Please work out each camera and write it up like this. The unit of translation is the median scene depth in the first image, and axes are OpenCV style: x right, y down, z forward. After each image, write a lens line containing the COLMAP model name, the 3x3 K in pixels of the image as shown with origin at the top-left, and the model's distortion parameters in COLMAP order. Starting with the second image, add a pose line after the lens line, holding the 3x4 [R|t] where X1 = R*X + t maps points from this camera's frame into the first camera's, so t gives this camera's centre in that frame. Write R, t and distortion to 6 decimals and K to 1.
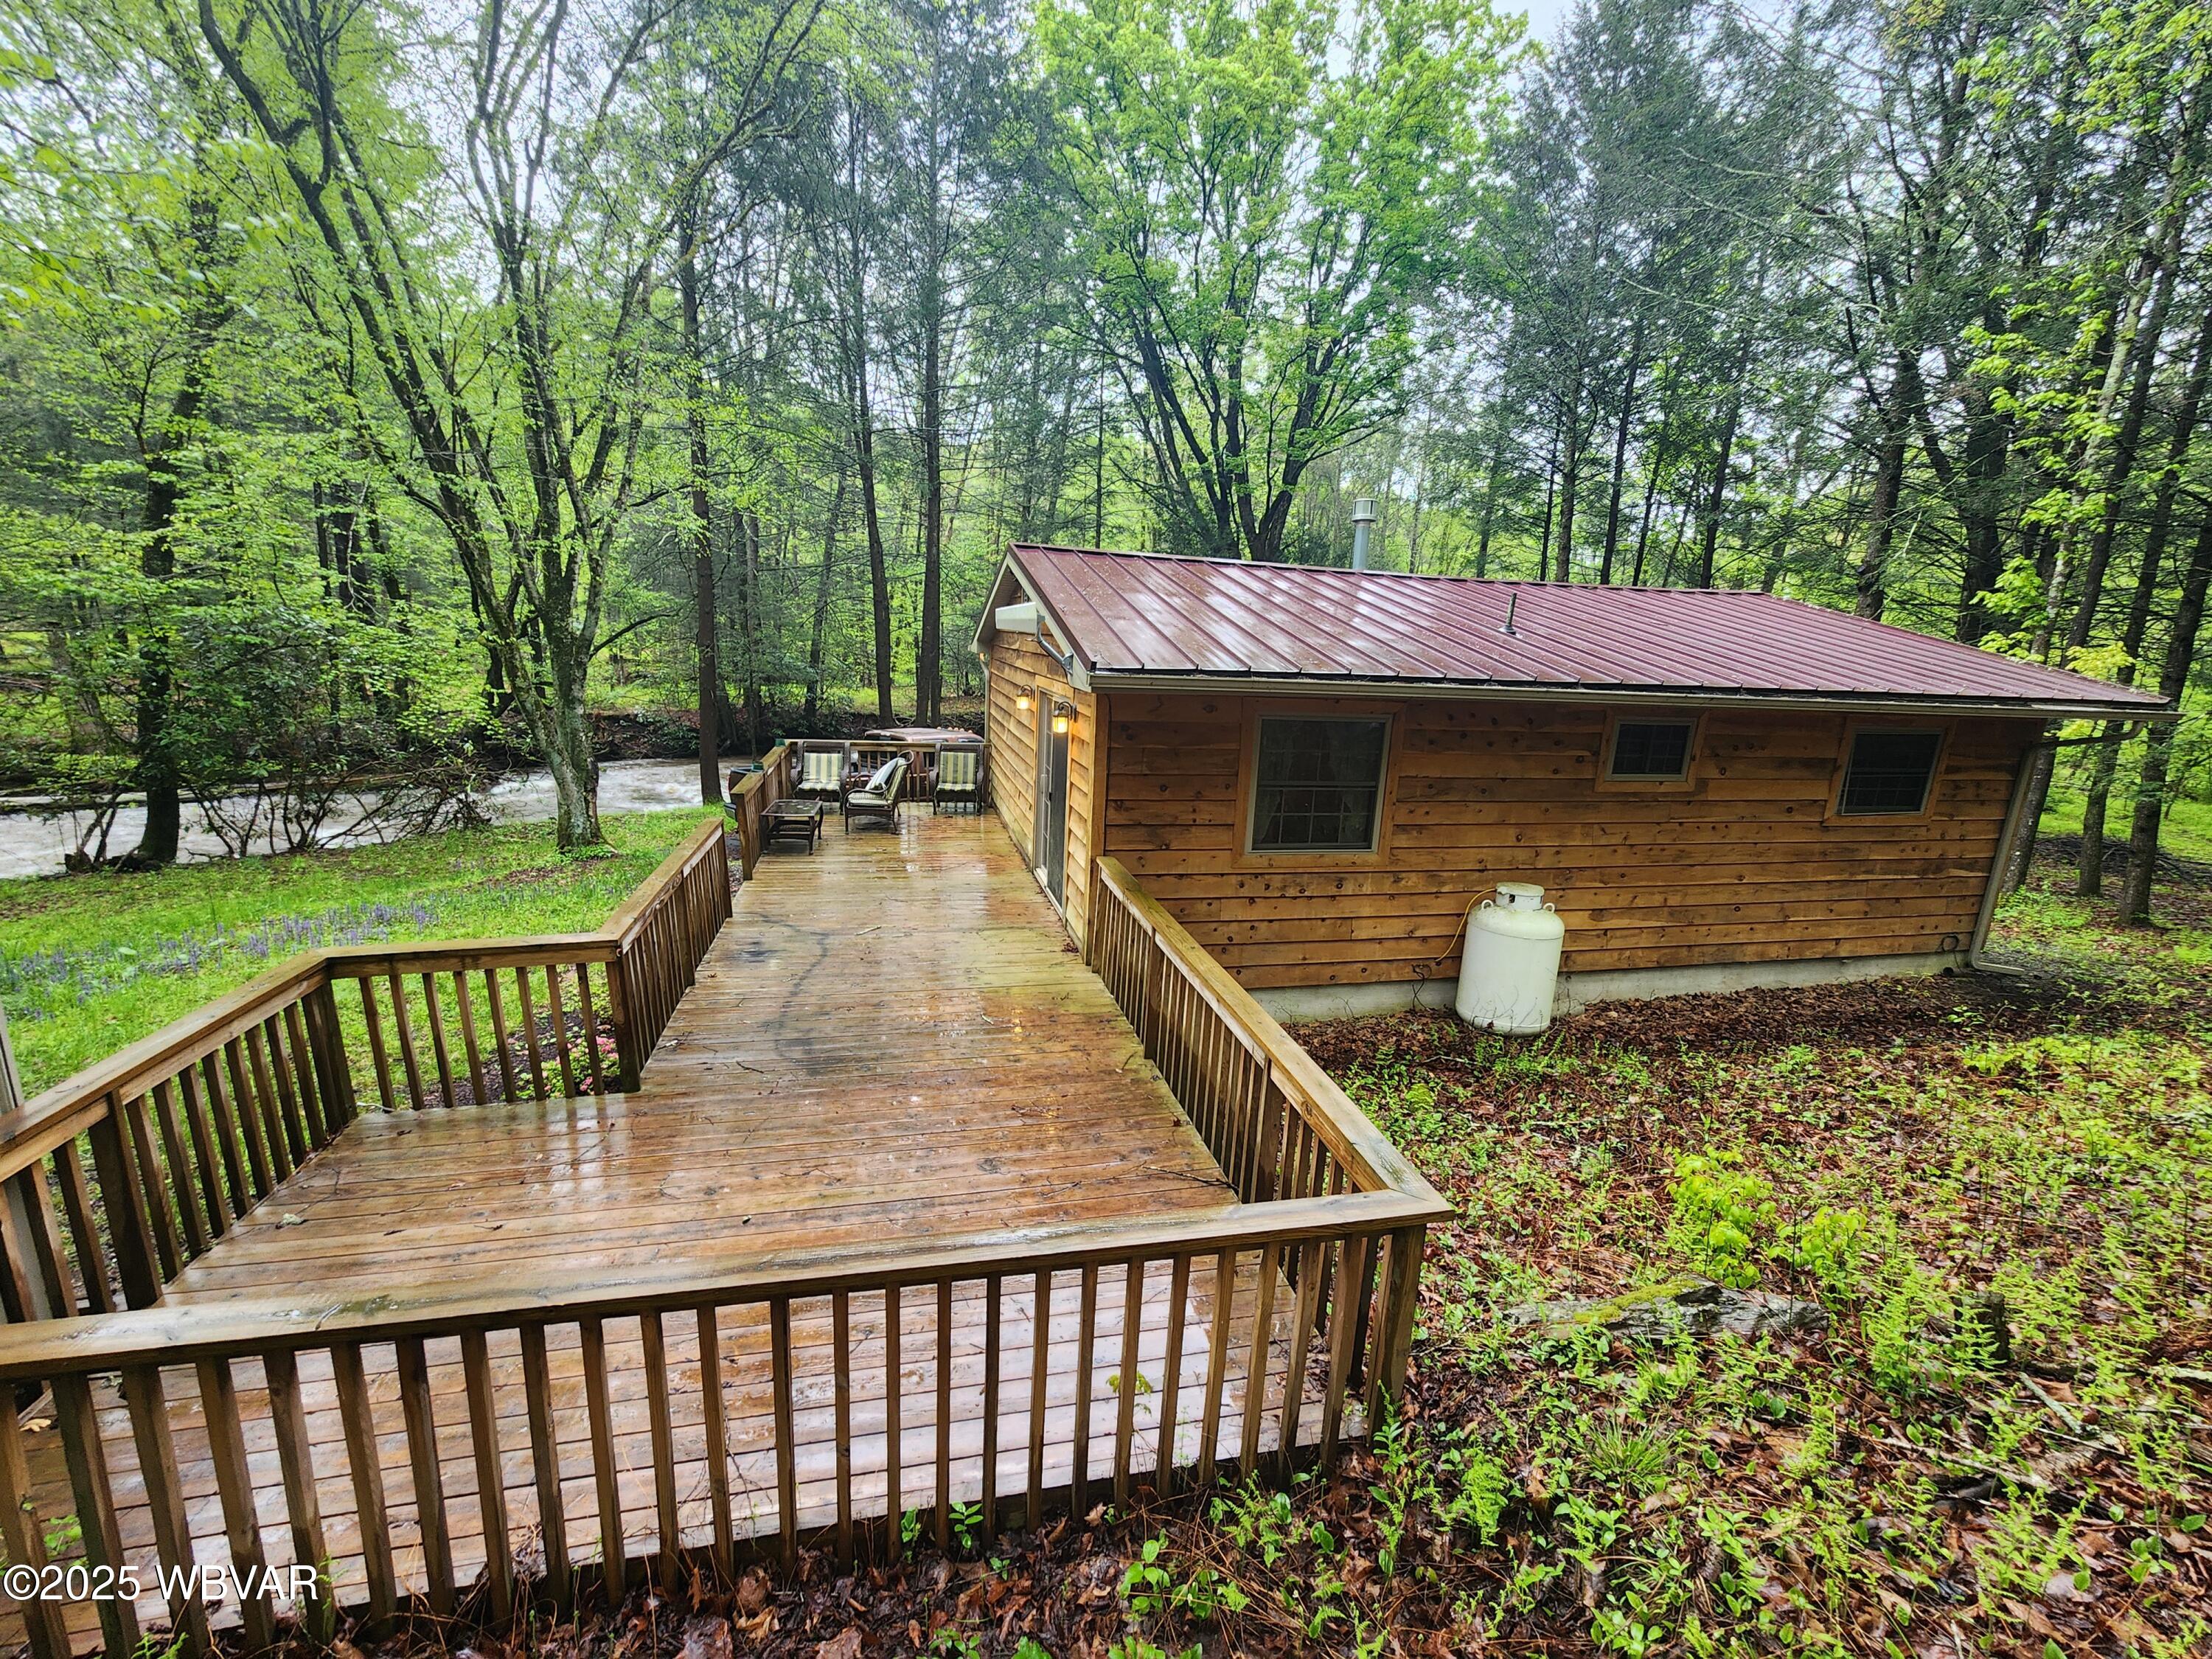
lens RADIAL K [[902.4, 0, 1095.0], [0, 902.4, 843.2], [0, 0, 1]] dist [-0.002866, 0.000683]
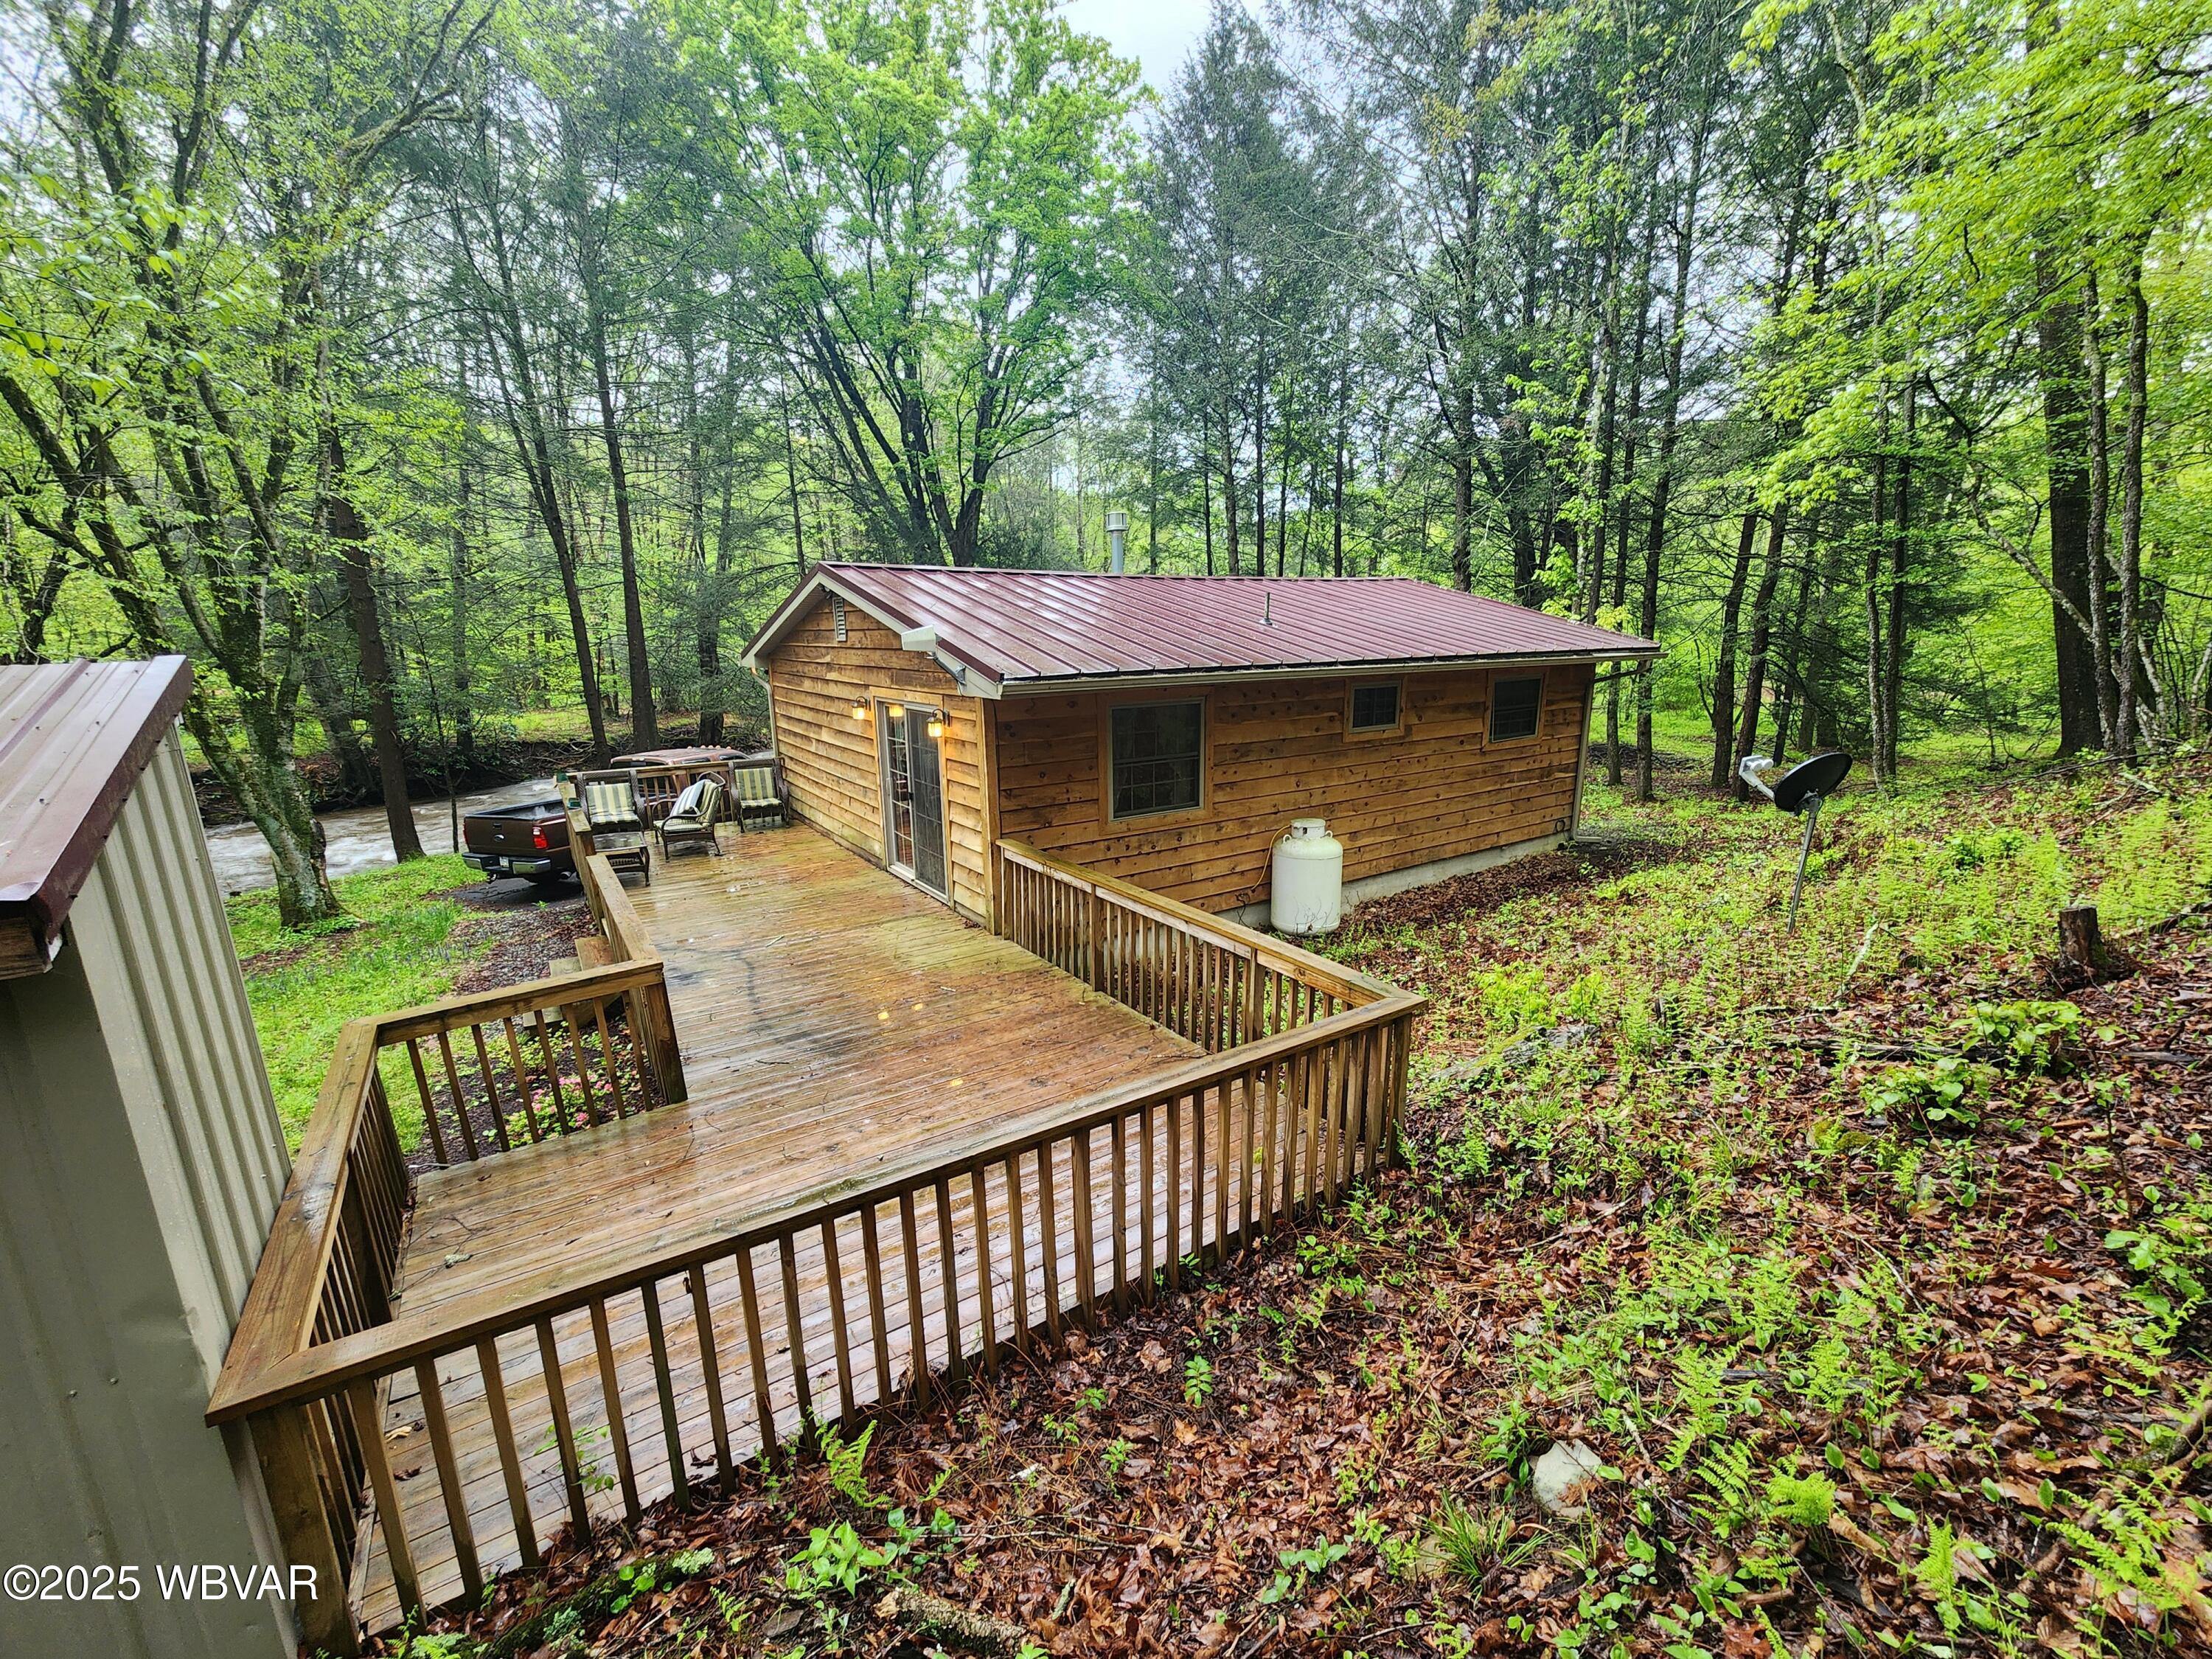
lens RADIAL K [[902.4, 0, 1099.1], [0, 902.4, 845.3], [0, 0, 1]] dist [-0.002866, 0.000683]
pose [[0.937082, -0.134066, 0.322341, -0.139006], [0.130166, 0.990918, 0.033729, 0.000002], [-0.323936, 0.010351, 0.946022, -0.075130]]
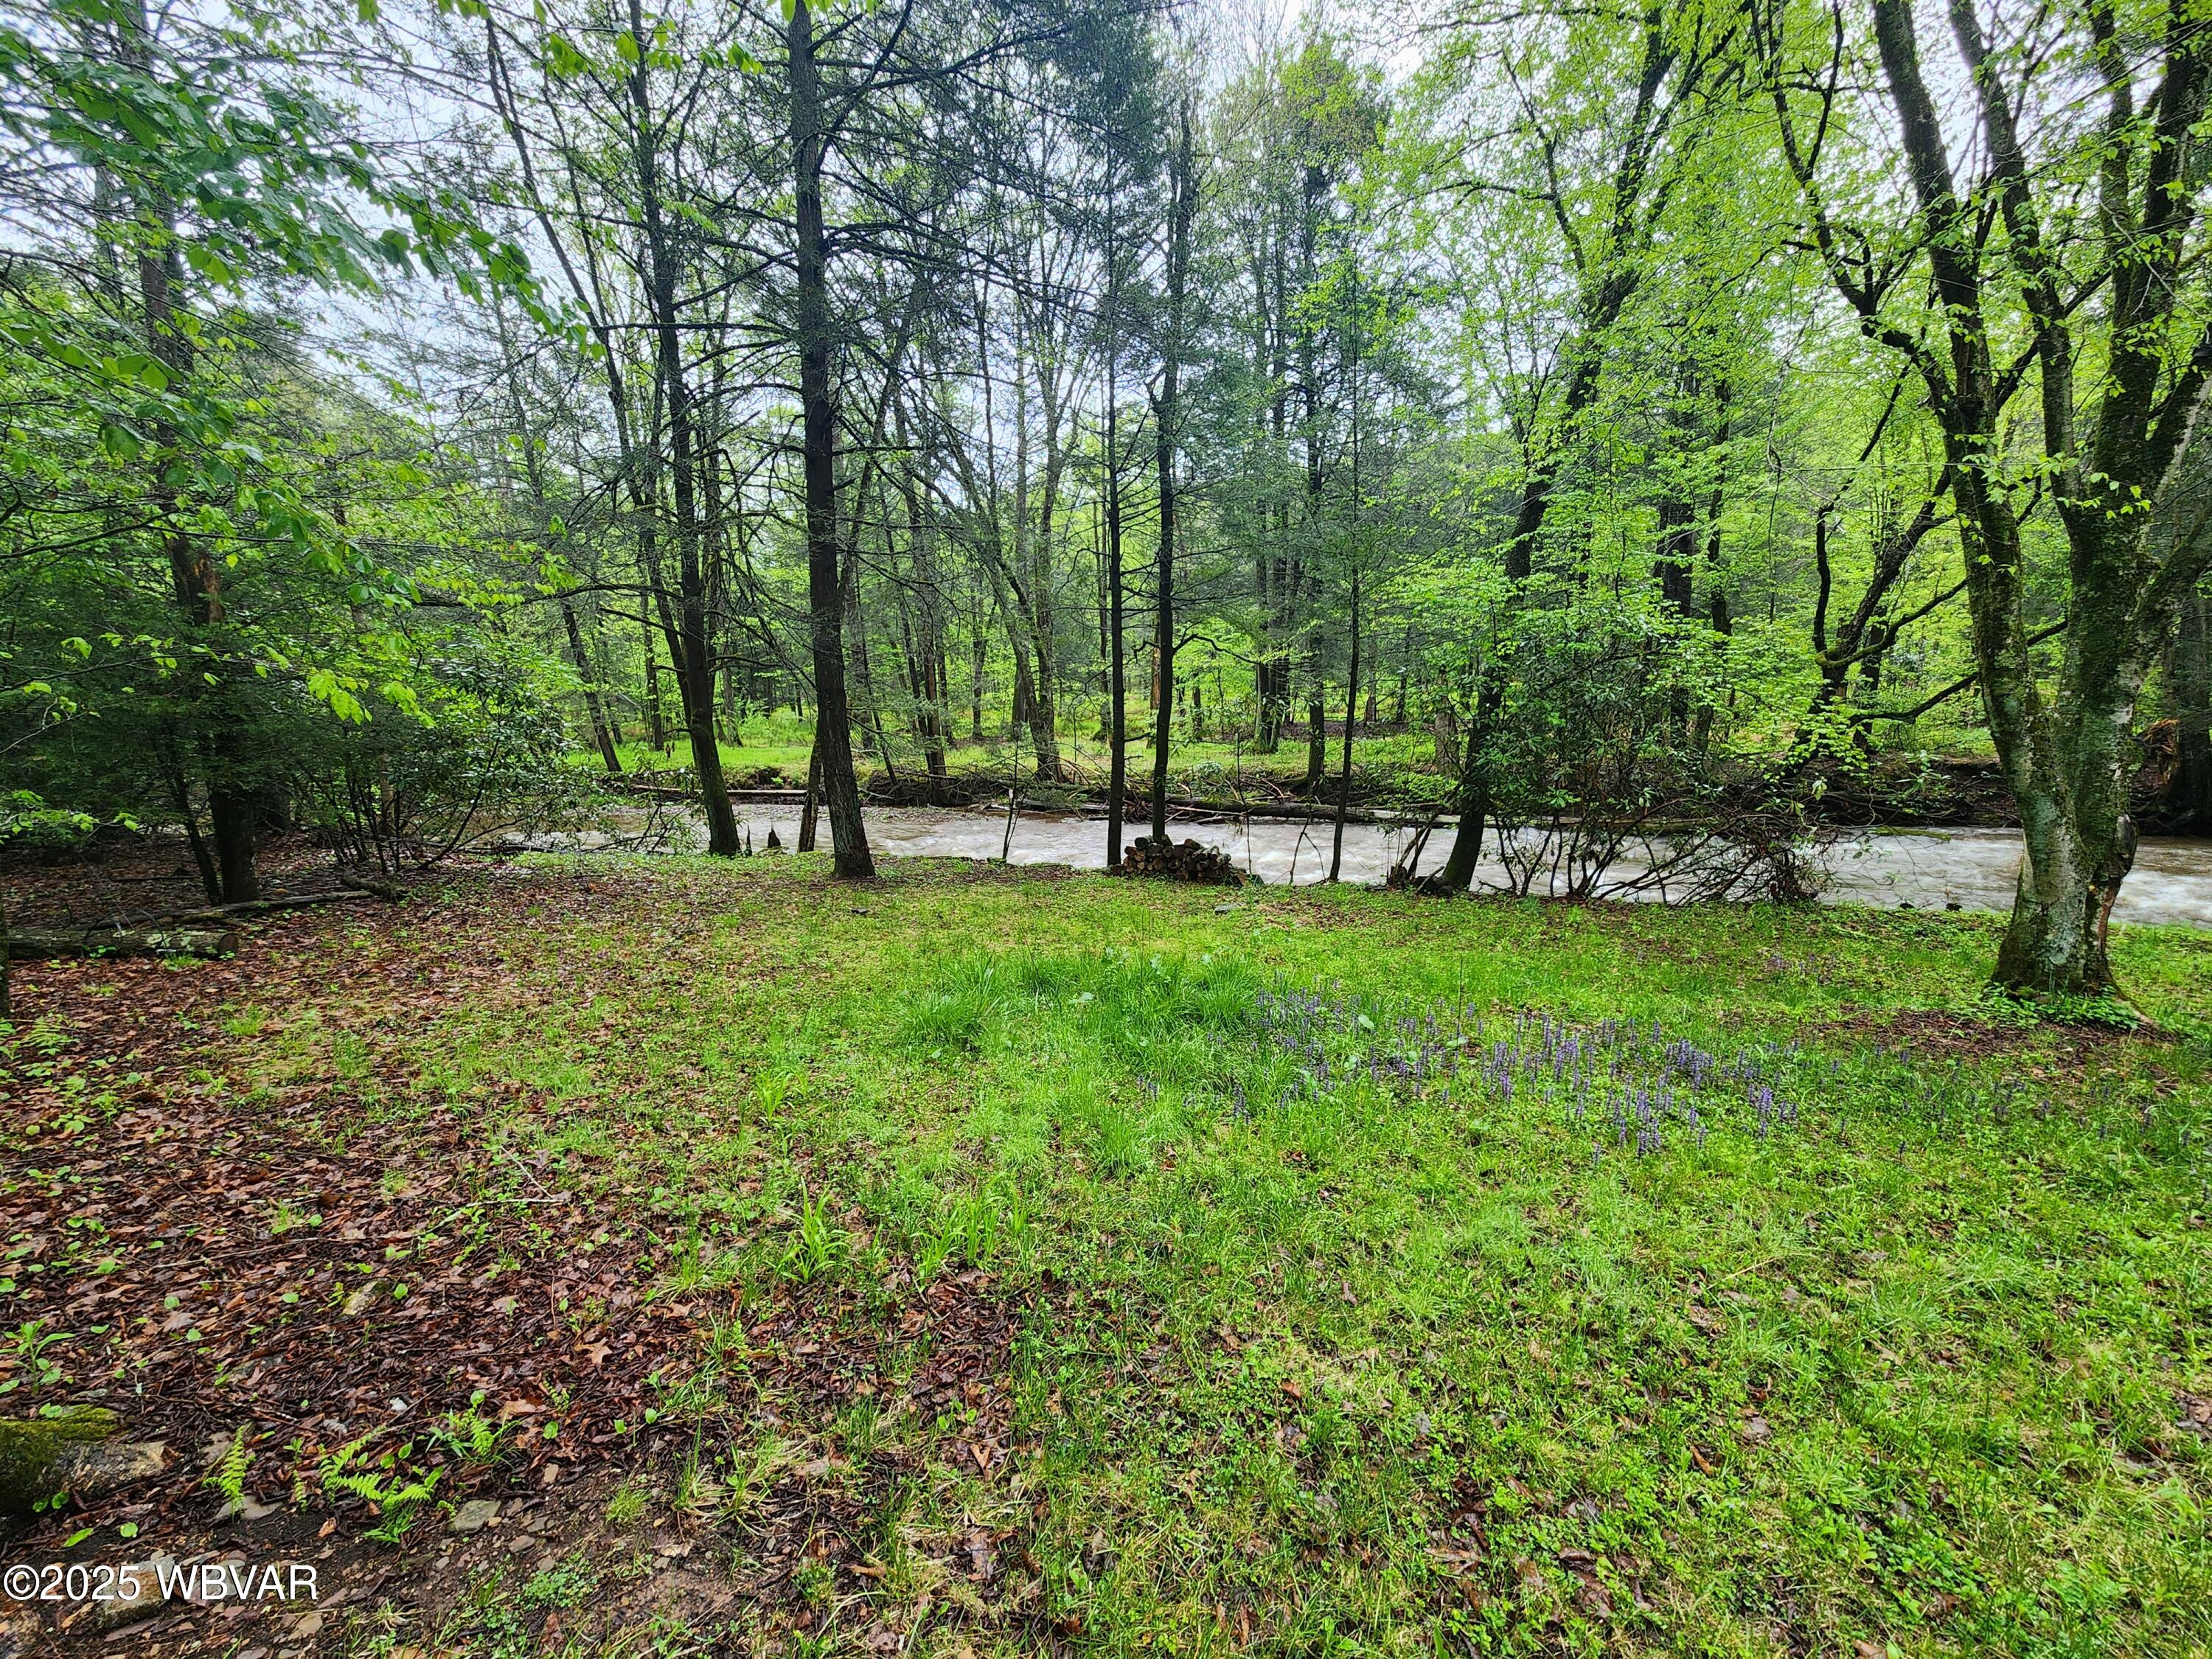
lens RADIAL K [[902.4, 0, 1109.8], [0, 902.4, 870.3], [0, 0, 1]] dist [-0.002866, 0.000683]
pose [[0.352940, 0.134245, -0.925965, -0.322193], [-0.161361, 0.983558, 0.081091, -0.018873], [0.921627, 0.120794, 0.368799, 0.350672]]
